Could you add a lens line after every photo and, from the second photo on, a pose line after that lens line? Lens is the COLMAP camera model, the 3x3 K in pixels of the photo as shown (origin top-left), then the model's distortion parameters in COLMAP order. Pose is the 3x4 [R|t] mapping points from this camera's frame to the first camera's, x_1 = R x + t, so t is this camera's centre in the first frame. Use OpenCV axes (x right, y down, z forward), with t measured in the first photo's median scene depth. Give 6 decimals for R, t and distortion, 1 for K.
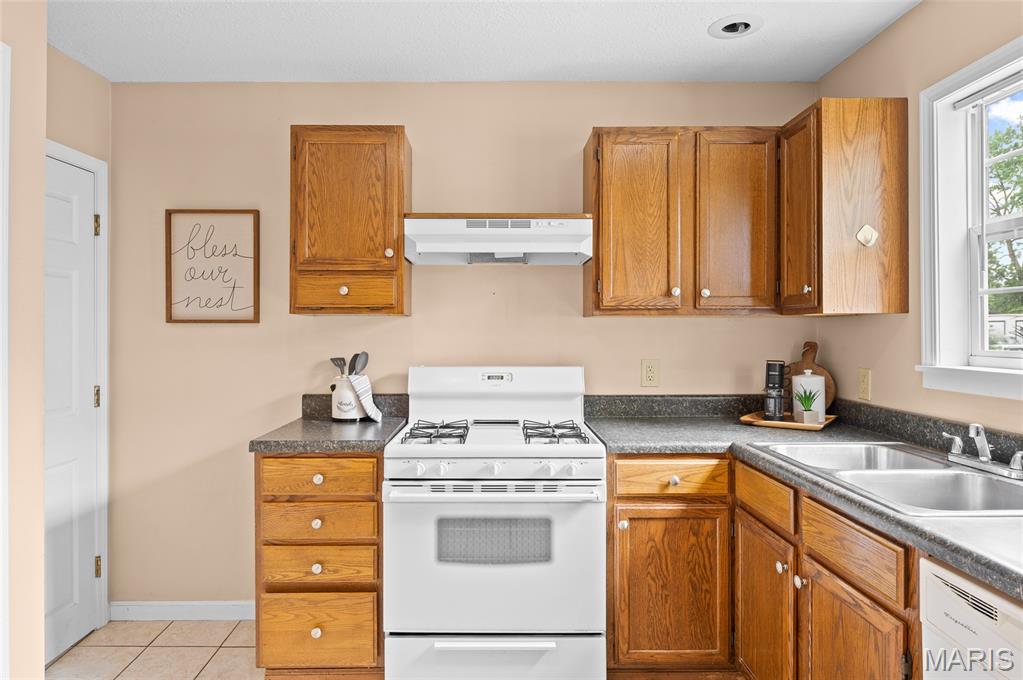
lens RADIAL K [[607.1, 0, 501.7], [0, 607.1, 330.7], [0, 0, 1]] dist [-0.006898, 0.001306]
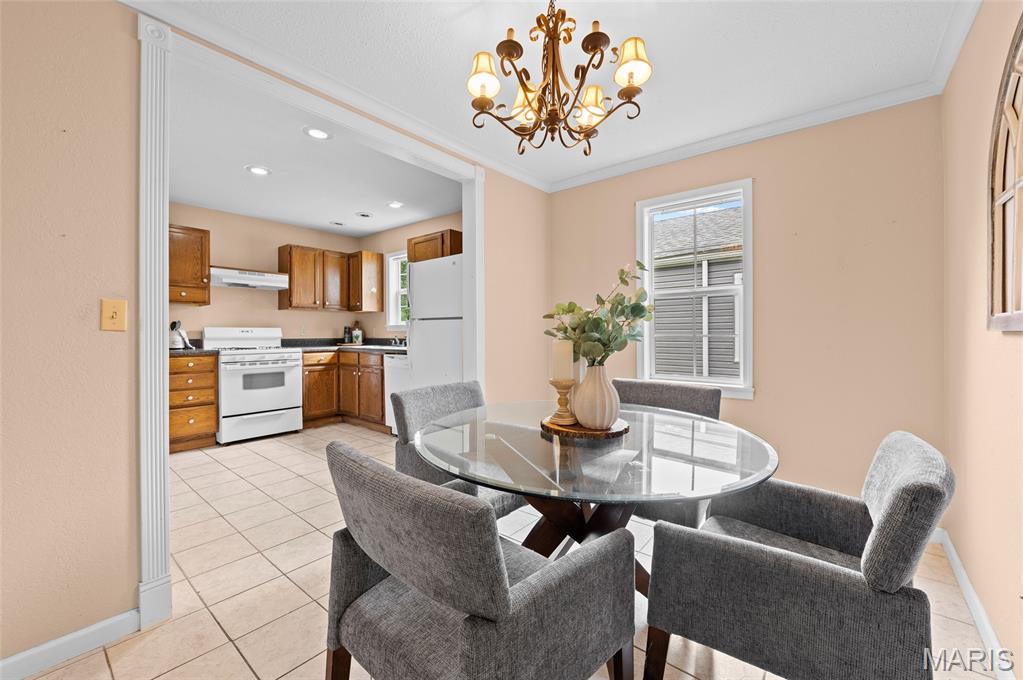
lens RADIAL K [[408.3, 0, 507.1], [0, 408.3, 336.4], [0, 0, 1]] dist [-0.007130, -0.001132]
pose [[0.643672, -0.004097, 0.765290, -0.752233], [-0.000230, 0.999985, 0.005548, 0.106694], [-0.765301, -0.003747, 0.643661, -1.185487]]
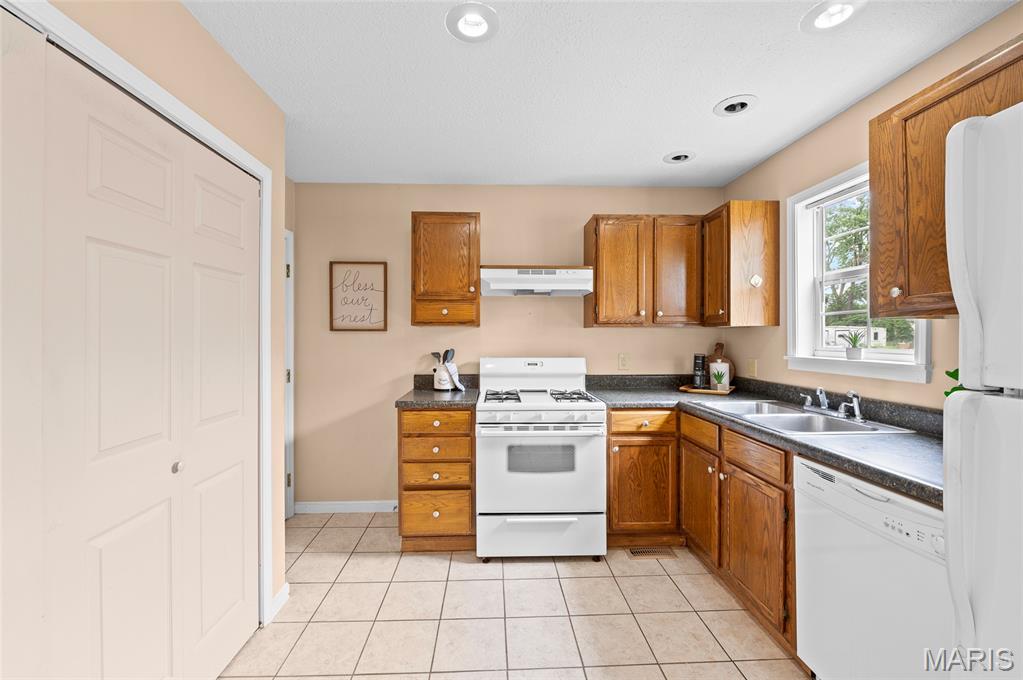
lens RADIAL K [[408.3, 0, 506.1], [0, 408.3, 338.4], [0, 0, 1]] dist [-0.007130, -0.001132]
pose [[0.999703, 0.000973, 0.024369, -0.132657], [-0.001083, 0.999989, 0.004534, 0.002111], [-0.024364, -0.004559, 0.999693, -0.137518]]
